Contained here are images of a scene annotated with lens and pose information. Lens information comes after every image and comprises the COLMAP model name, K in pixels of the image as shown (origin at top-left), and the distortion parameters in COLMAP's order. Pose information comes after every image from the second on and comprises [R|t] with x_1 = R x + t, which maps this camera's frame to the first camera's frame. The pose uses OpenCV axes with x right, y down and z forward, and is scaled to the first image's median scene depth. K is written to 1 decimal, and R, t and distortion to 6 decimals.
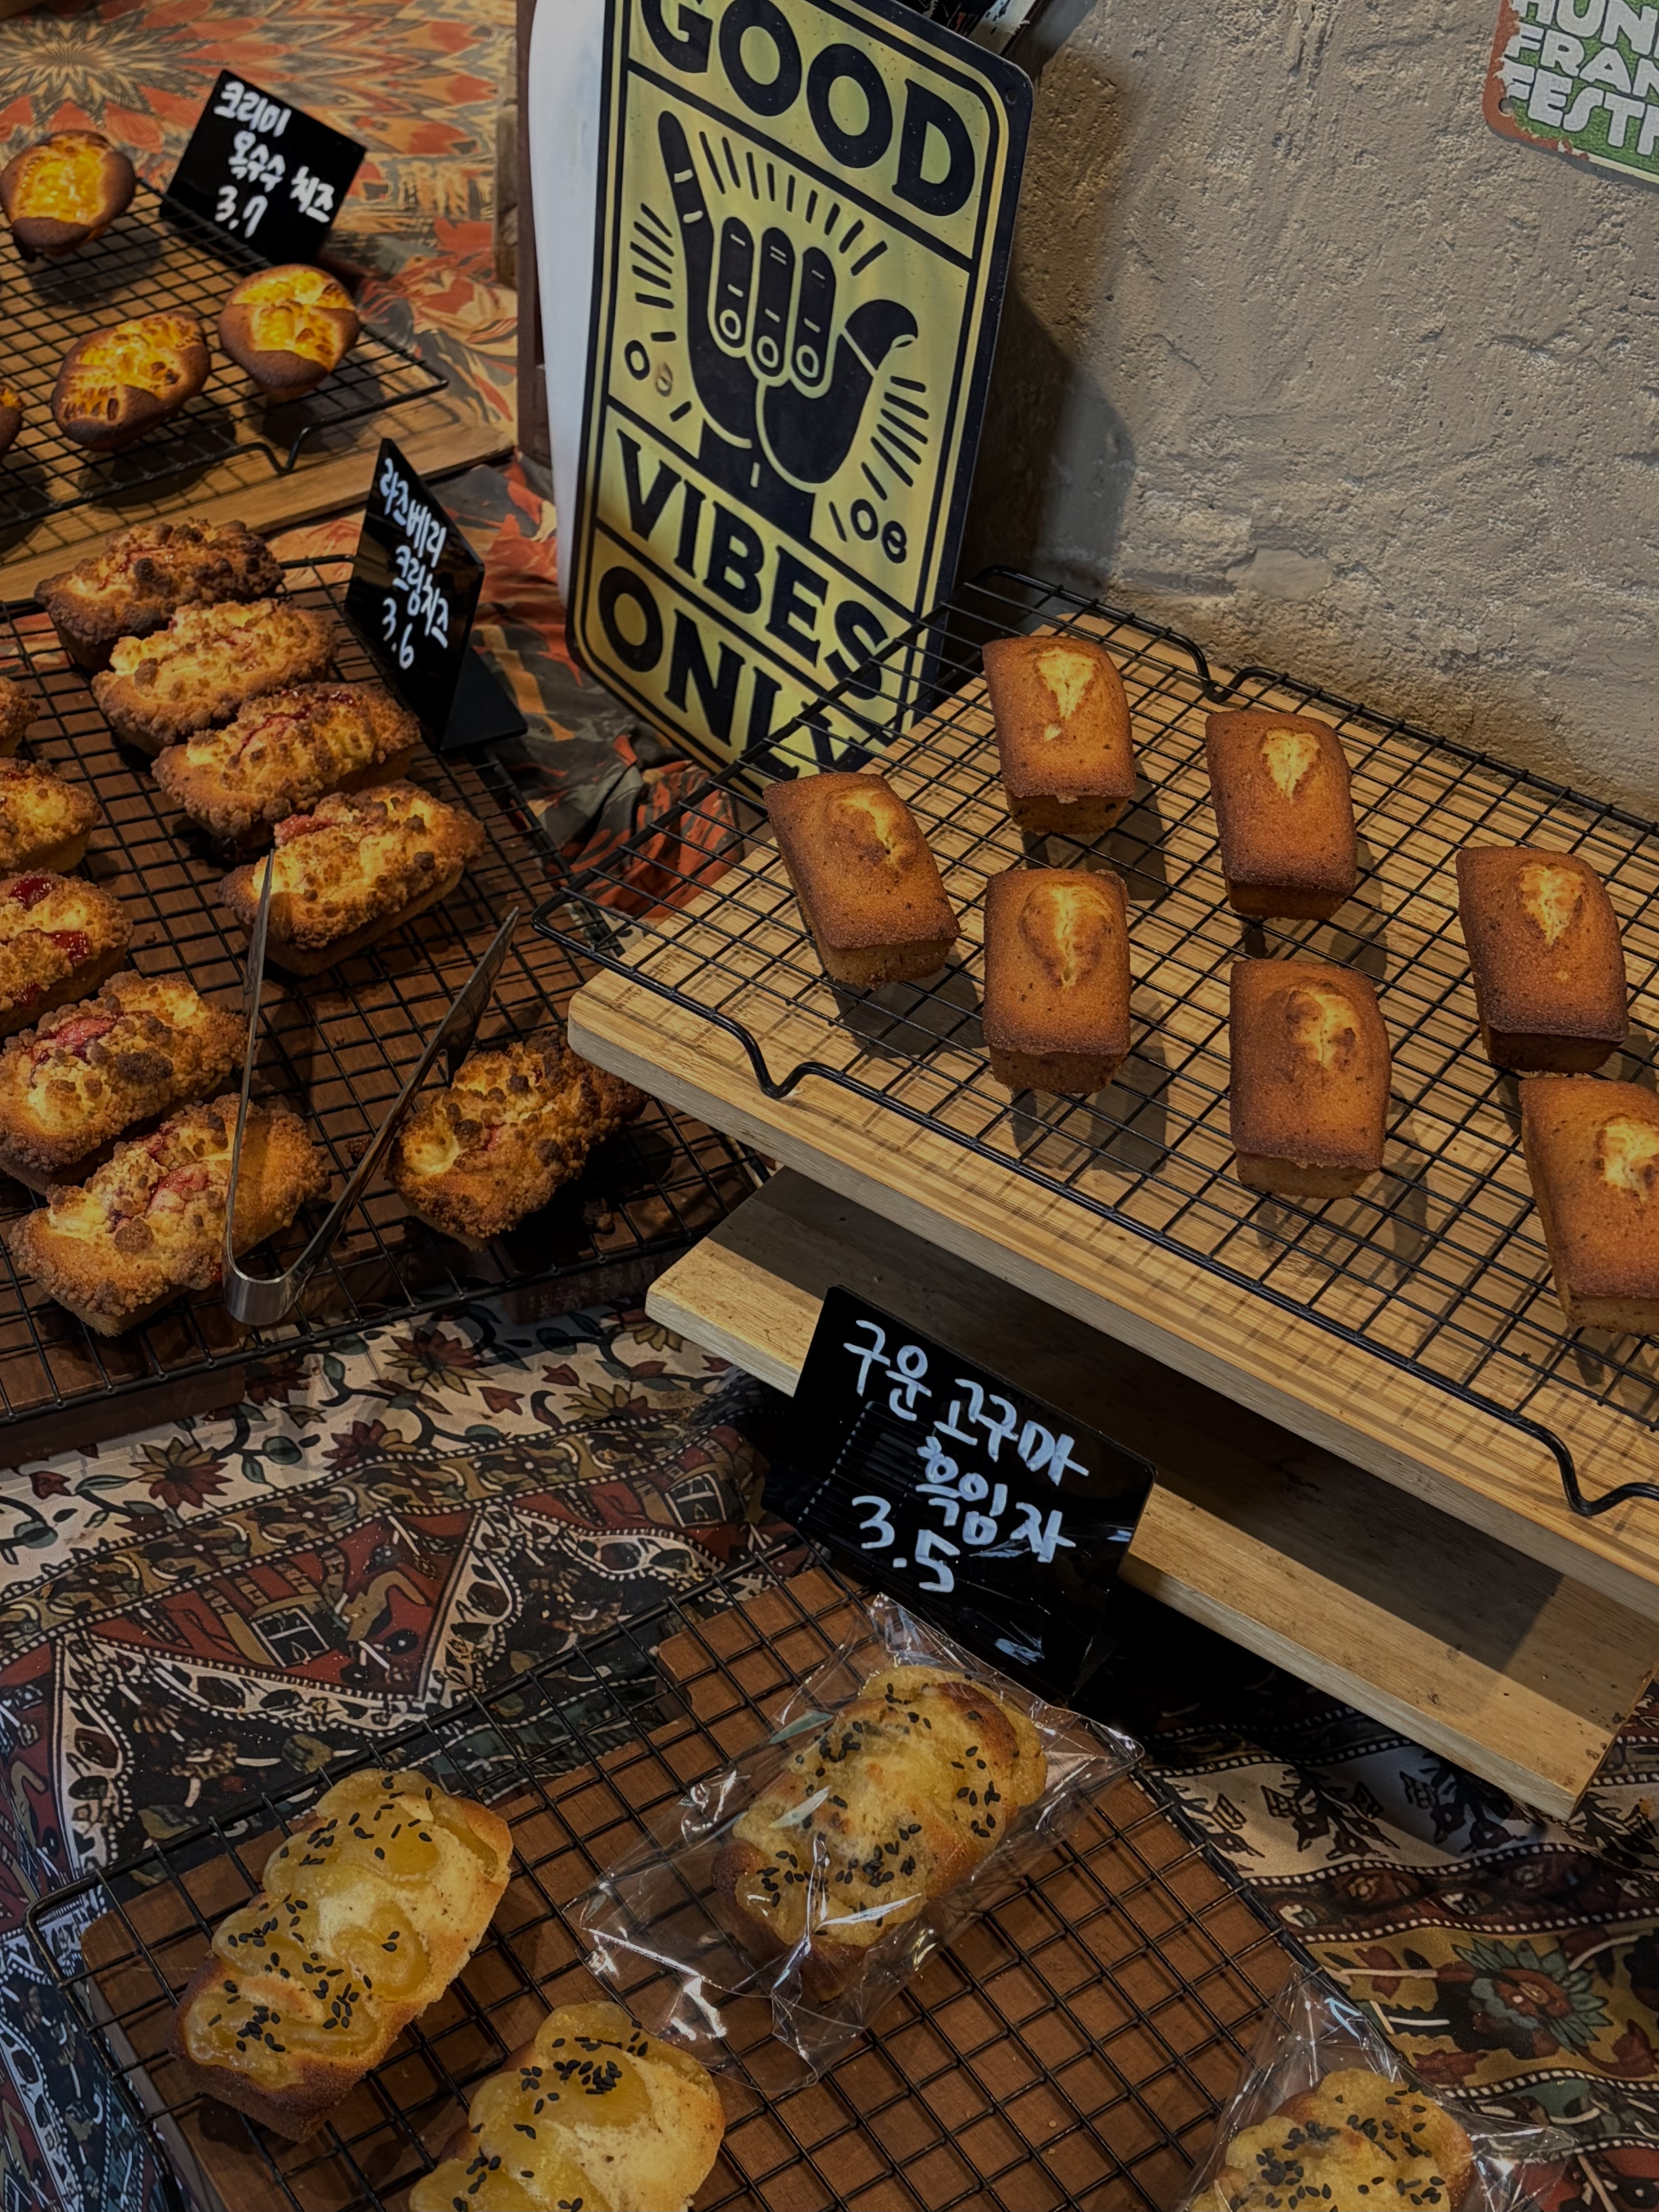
lens RADIAL K [[2831.1, 0, 829.5], [0, 2831.1, 1106.0], [0, 0, 1]] dist [0.133510, -0.447035]
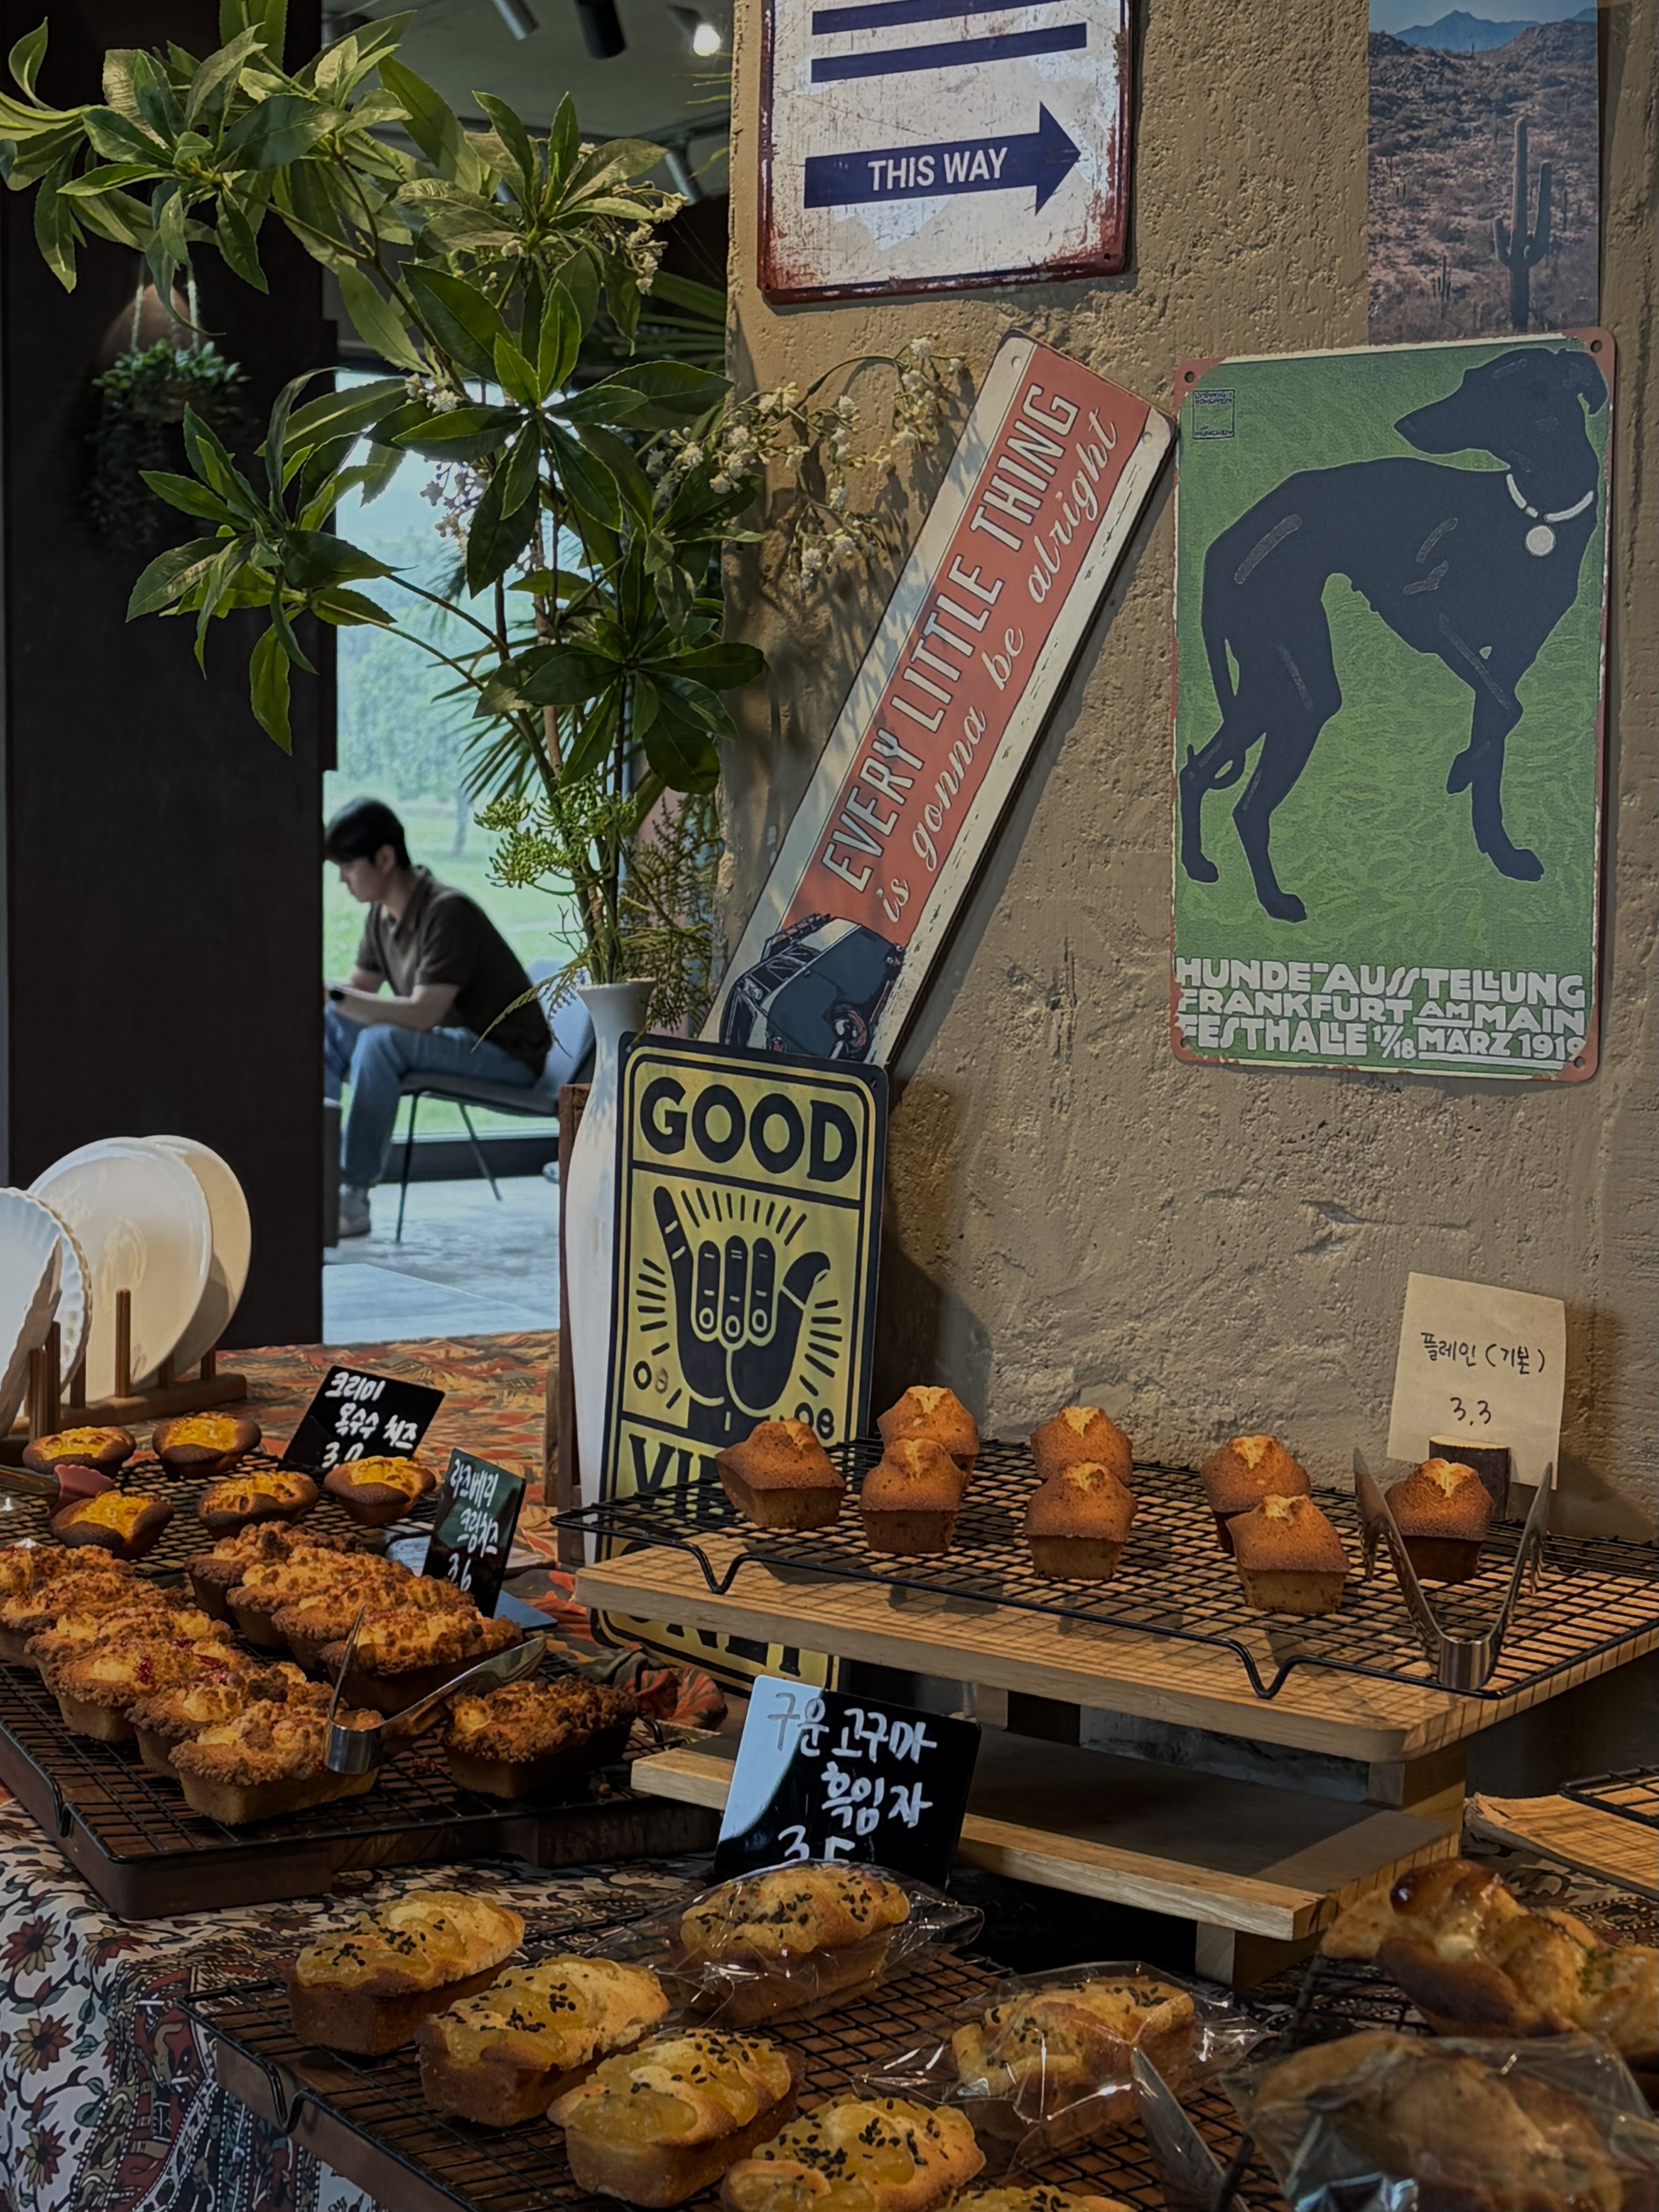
lens RADIAL K [[3065.4, 0, 829.5], [0, 3065.4, 1106.0], [0, 0, 1]] dist [0.161058, -0.904214]
pose [[0.998365, -0.055732, -0.012710, 0.055921], [0.039221, 0.829618, -0.556952, 0.531973], [0.041585, 0.555543, 0.830447, -0.333091]]
